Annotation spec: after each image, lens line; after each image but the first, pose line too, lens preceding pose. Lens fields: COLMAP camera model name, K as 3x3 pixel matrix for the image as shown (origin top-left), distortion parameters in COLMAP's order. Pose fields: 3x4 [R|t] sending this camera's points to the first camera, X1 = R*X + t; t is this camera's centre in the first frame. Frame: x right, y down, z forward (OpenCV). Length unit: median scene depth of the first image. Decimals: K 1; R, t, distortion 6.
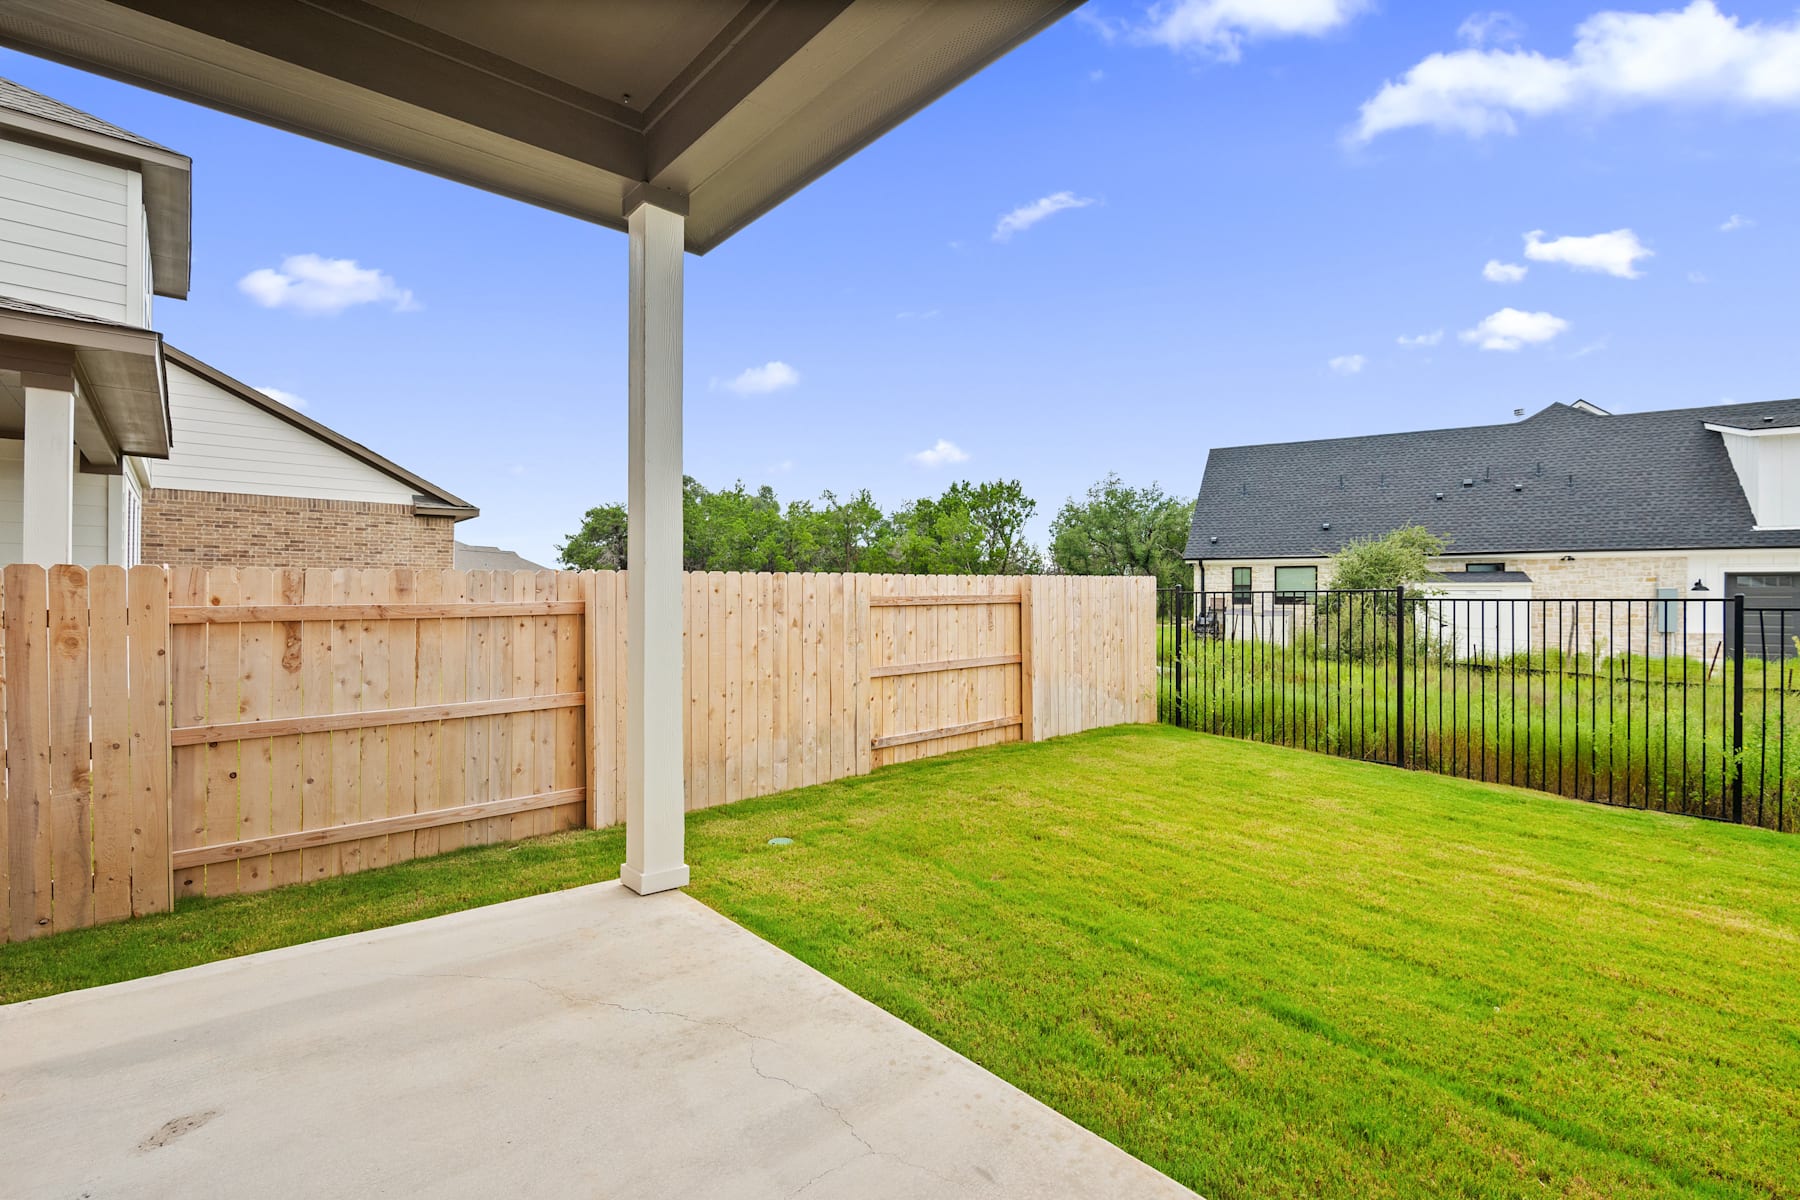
lens RADIAL K [[818.9, 0, 907.0], [0, 818.9, 598.3], [0, 0, 1]] dist [0.000465, -0.004588]
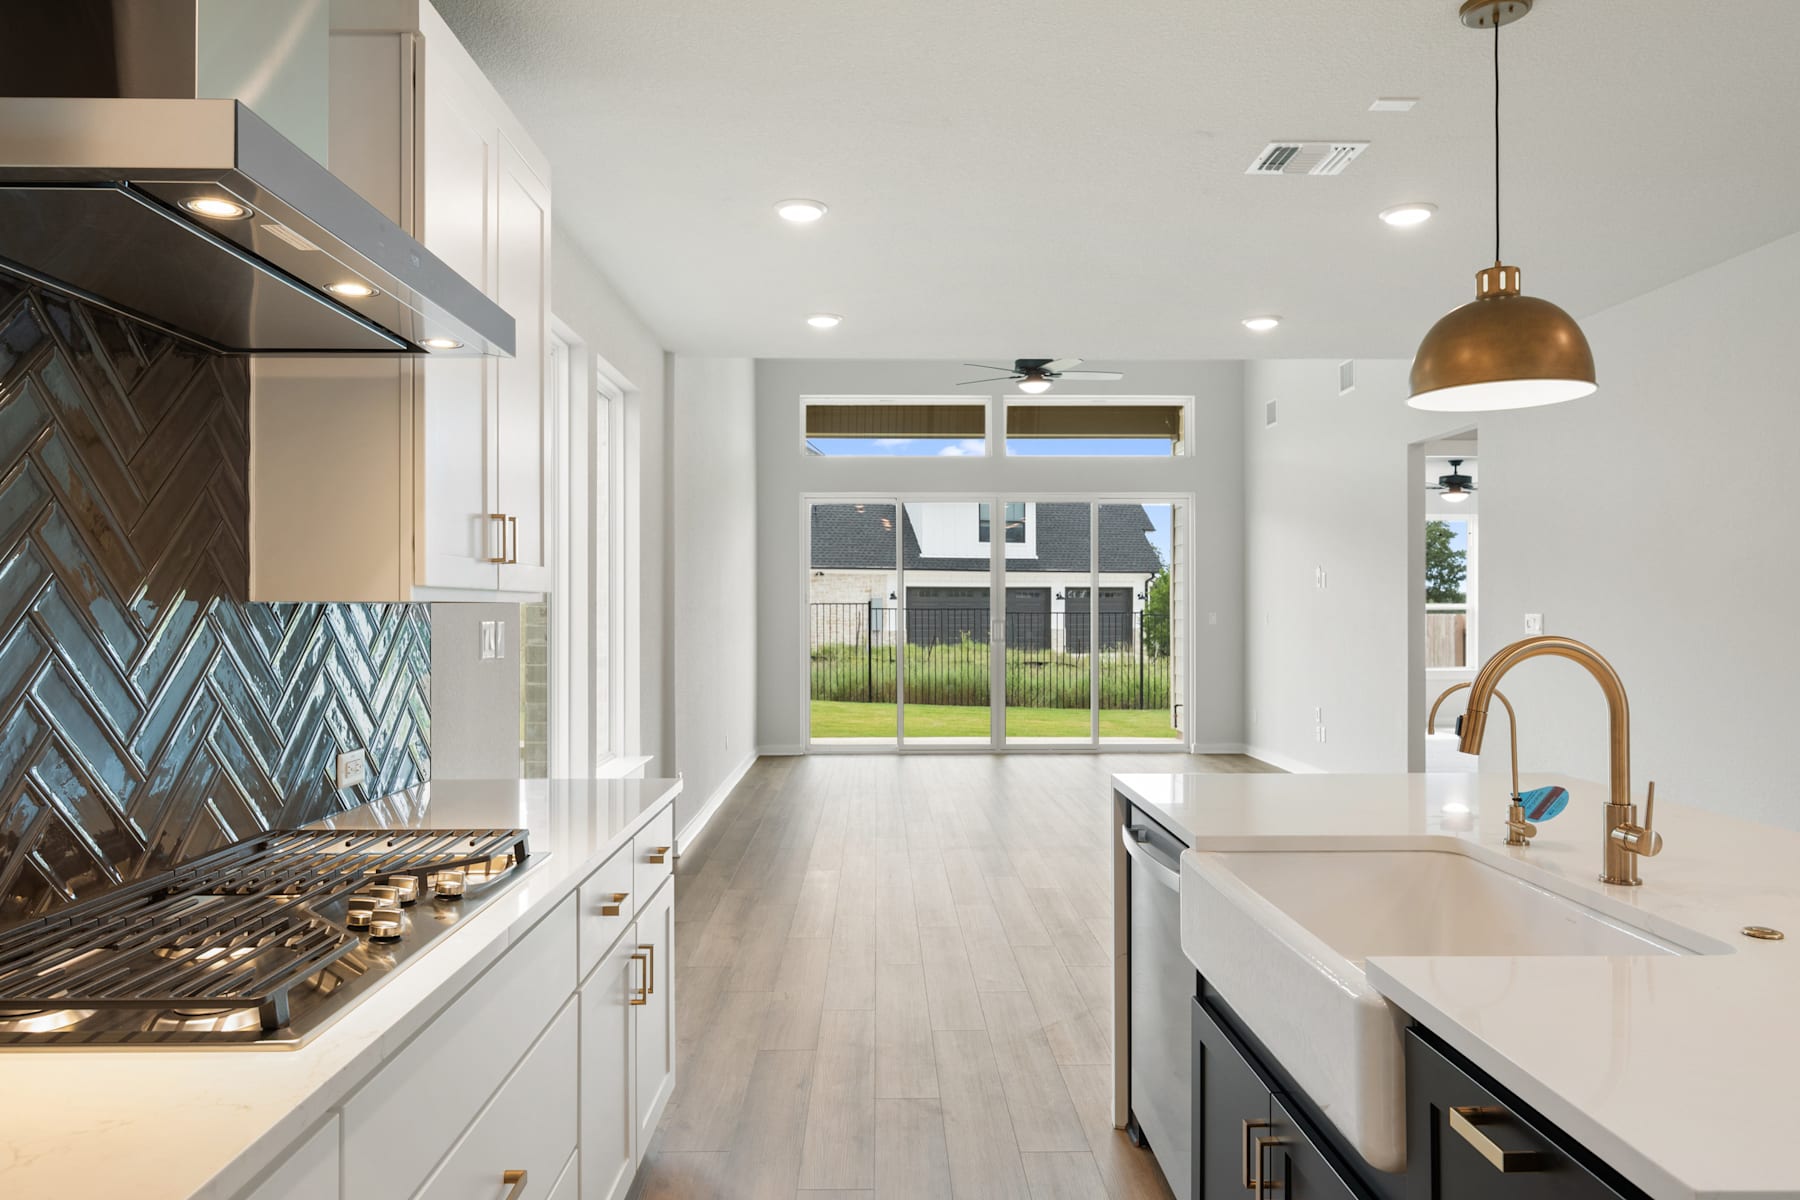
lens RADIAL K [[1165.5, 0, 893.6], [0, 1165.5, 602.0], [0, 0, 1]] dist [0.017024, -0.000454]
pose [[0.638976, 0.000634, 0.769226, -0.737608], [-0.001959, 0.999998, 0.000803, -0.008451], [-0.769224, -0.002019, 0.638976, -0.367710]]
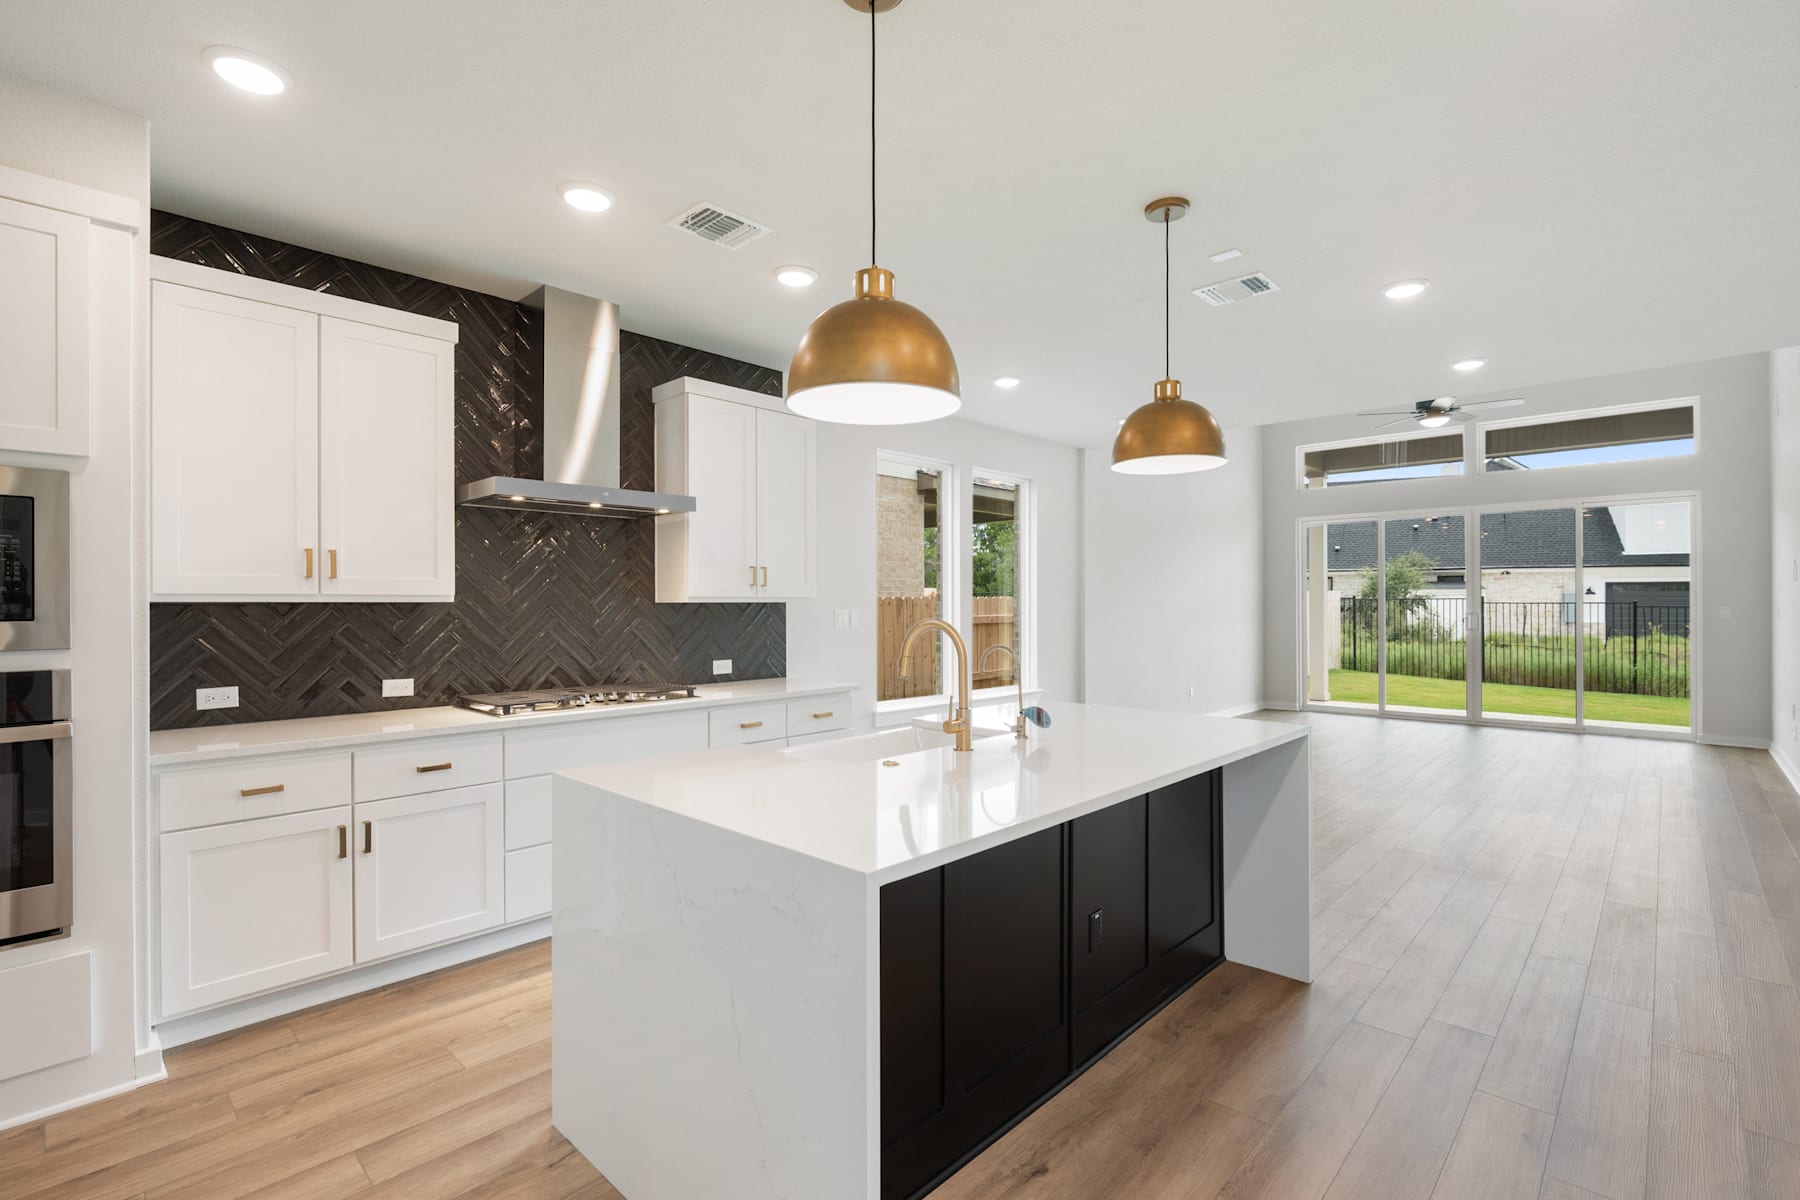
lens RADIAL K [[818.9, 0, 907.5], [0, 818.9, 594.3], [0, 0, 1]] dist [0.000465, -0.004588]
pose [[0.994993, -0.004059, 0.099860, -0.605059], [0.004622, 0.999975, -0.005411, -0.008831], [-0.099836, 0.005845, 0.994987, -0.528927]]
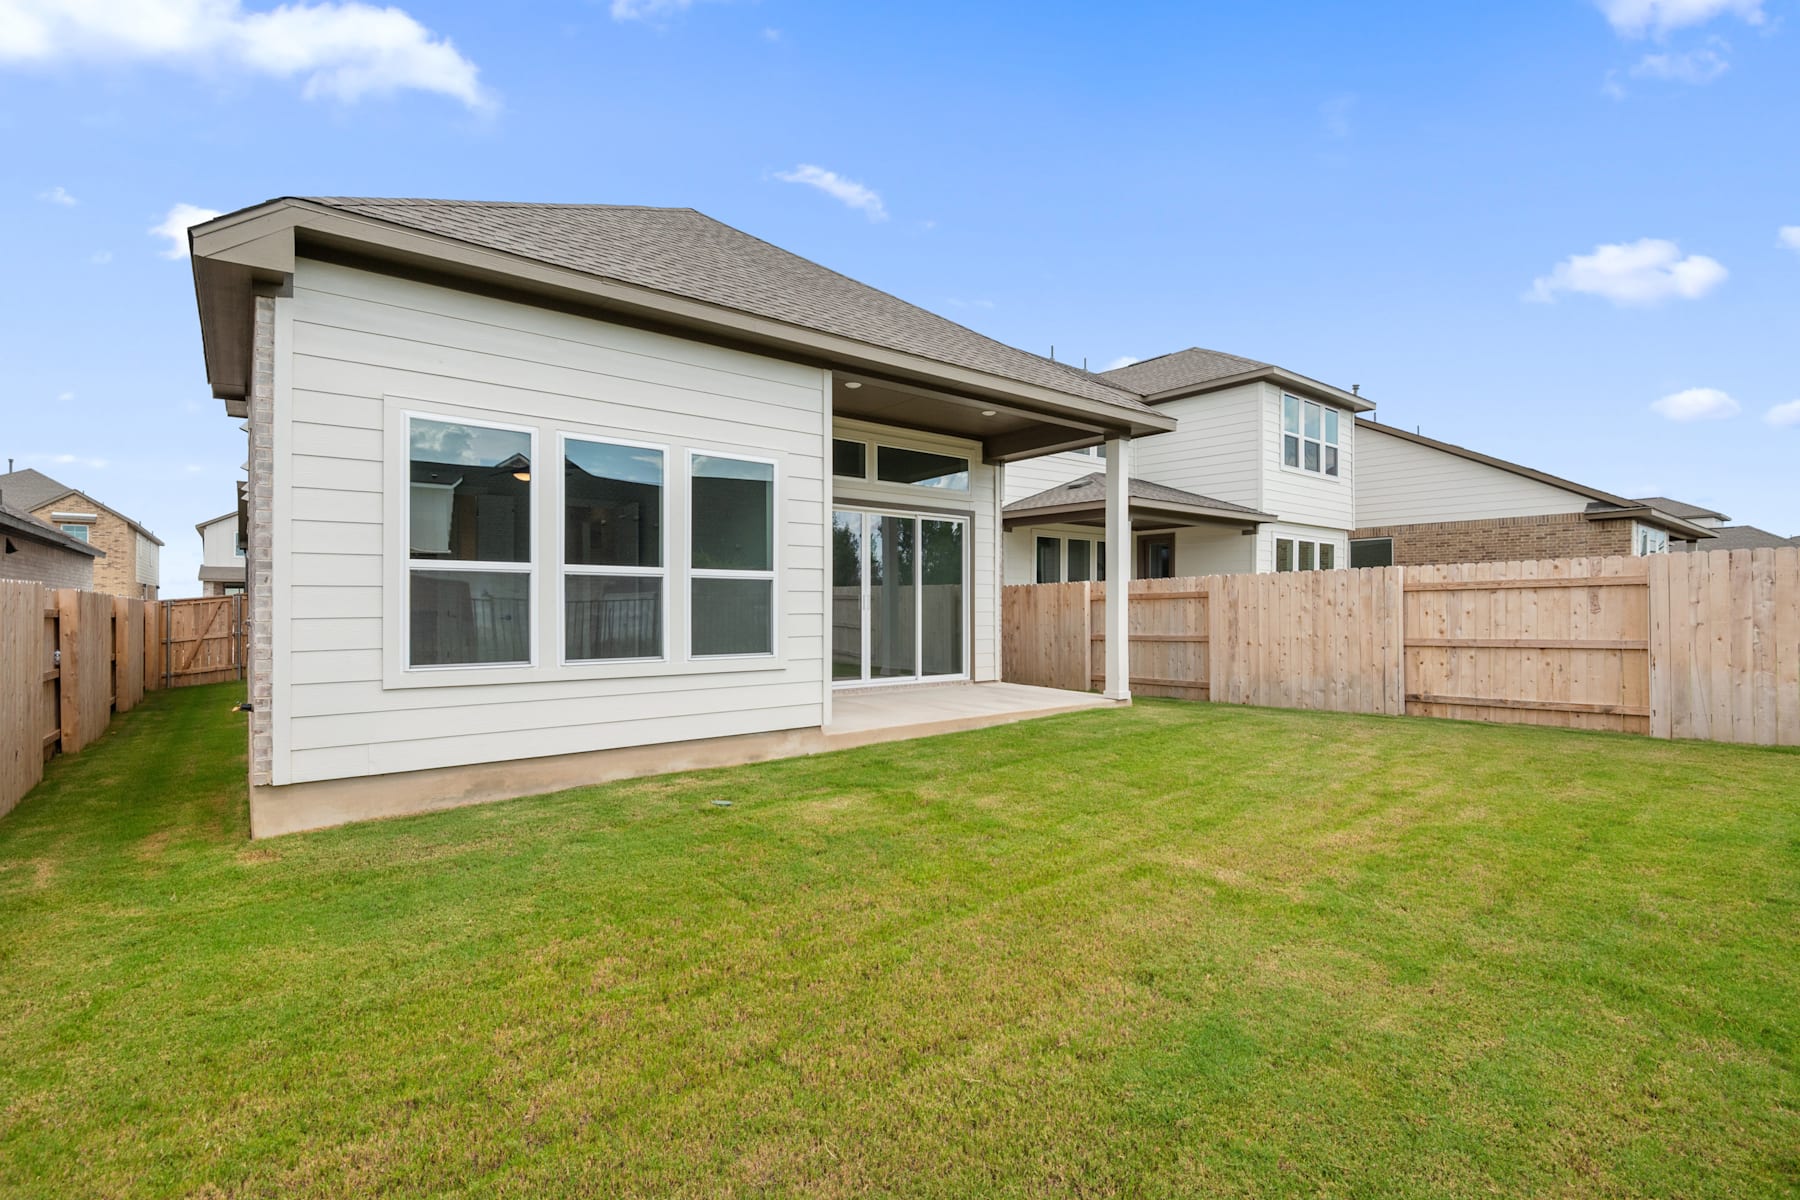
lens RADIAL K [[818.9, 0, 908.7], [0, 818.9, 602.0], [0, 0, 1]] dist [0.000465, -0.004588]
pose [[-0.021433, -0.006986, -0.999746, 0.636872], [0.003570, 0.999969, -0.007064, 0.016627], [0.999764, -0.003721, -0.021407, 0.110031]]
